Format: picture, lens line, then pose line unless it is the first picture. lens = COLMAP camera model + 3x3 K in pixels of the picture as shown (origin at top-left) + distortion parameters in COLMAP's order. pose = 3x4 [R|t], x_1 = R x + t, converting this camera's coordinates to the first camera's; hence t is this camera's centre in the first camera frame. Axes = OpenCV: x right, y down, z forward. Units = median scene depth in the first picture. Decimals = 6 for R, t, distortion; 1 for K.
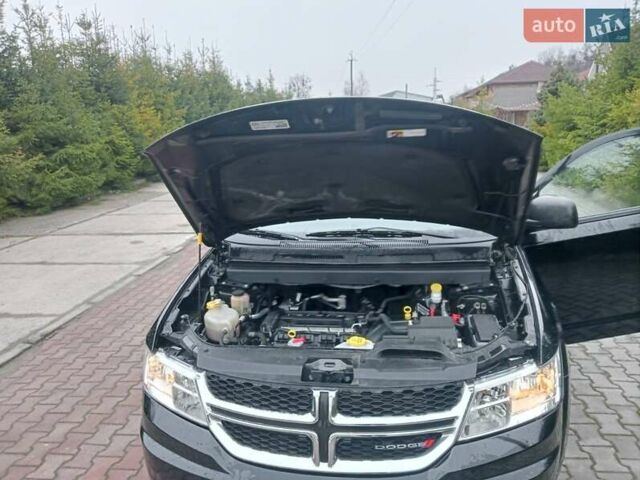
lens RADIAL K [[507.7, 0, 325.6], [0, 507.7, 242.7], [0, 0, 1]] dist [0.017231, -0.035272]
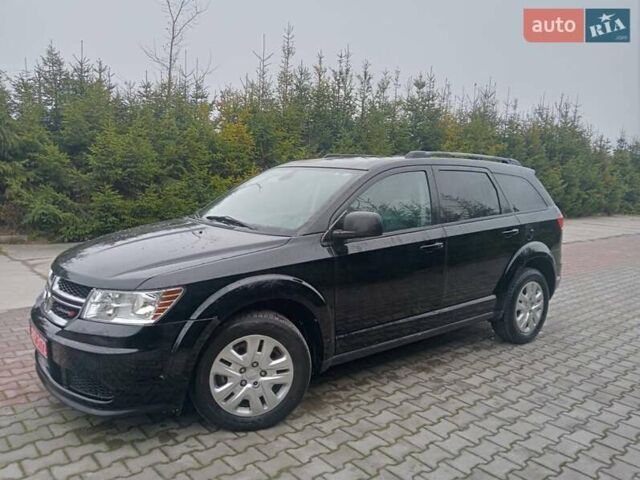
lens RADIAL K [[507.7, 0, 325.6], [0, 507.7, 242.7], [0, 0, 1]] dist [0.017231, -0.035272]
pose [[0.741944, 0.156282, -0.651993, 1.105773], [-0.222448, 0.974750, -0.019492, 0.005623], [0.632484, 0.159497, 0.757974, 0.124345]]
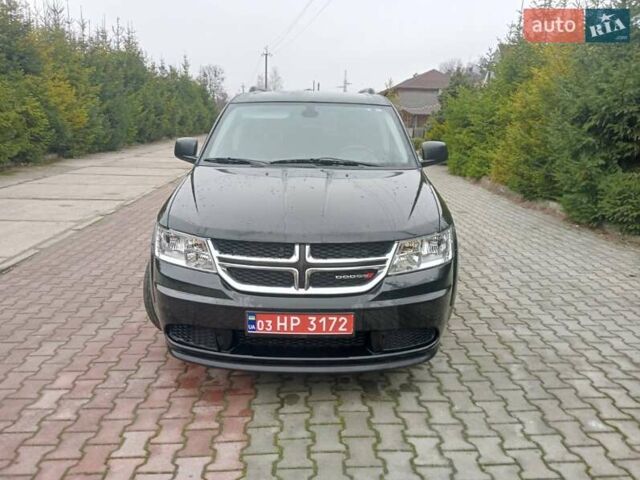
lens RADIAL K [[499.6, 0, 323.7], [0, 499.6, 241.3], [0, 0, 1]] dist [0.041666, -0.089026]
pose [[0.984203, 0.020332, 0.175875, -0.117363], [-0.021717, 0.999746, 0.005954, 0.166567], [-0.175709, -0.009679, 0.984395, -0.262985]]
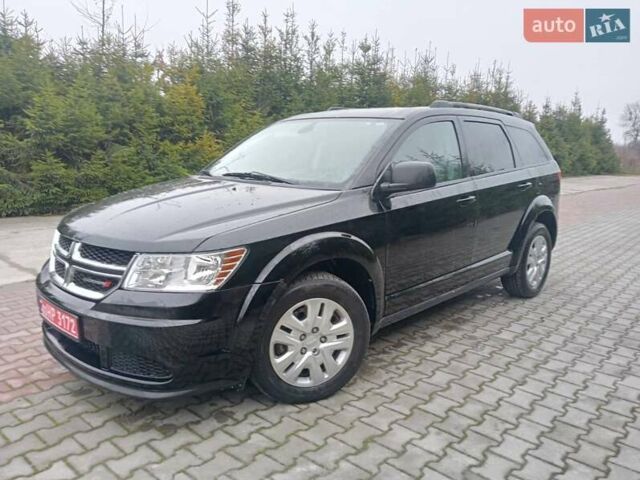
lens RADIAL K [[507.7, 0, 325.6], [0, 507.7, 242.7], [0, 0, 1]] dist [0.017231, -0.035272]
pose [[0.827920, 0.163821, -0.536387, 0.856380], [-0.188161, 0.982092, 0.009519, 0.087074], [0.528341, 0.093046, 0.843918, 0.057594]]
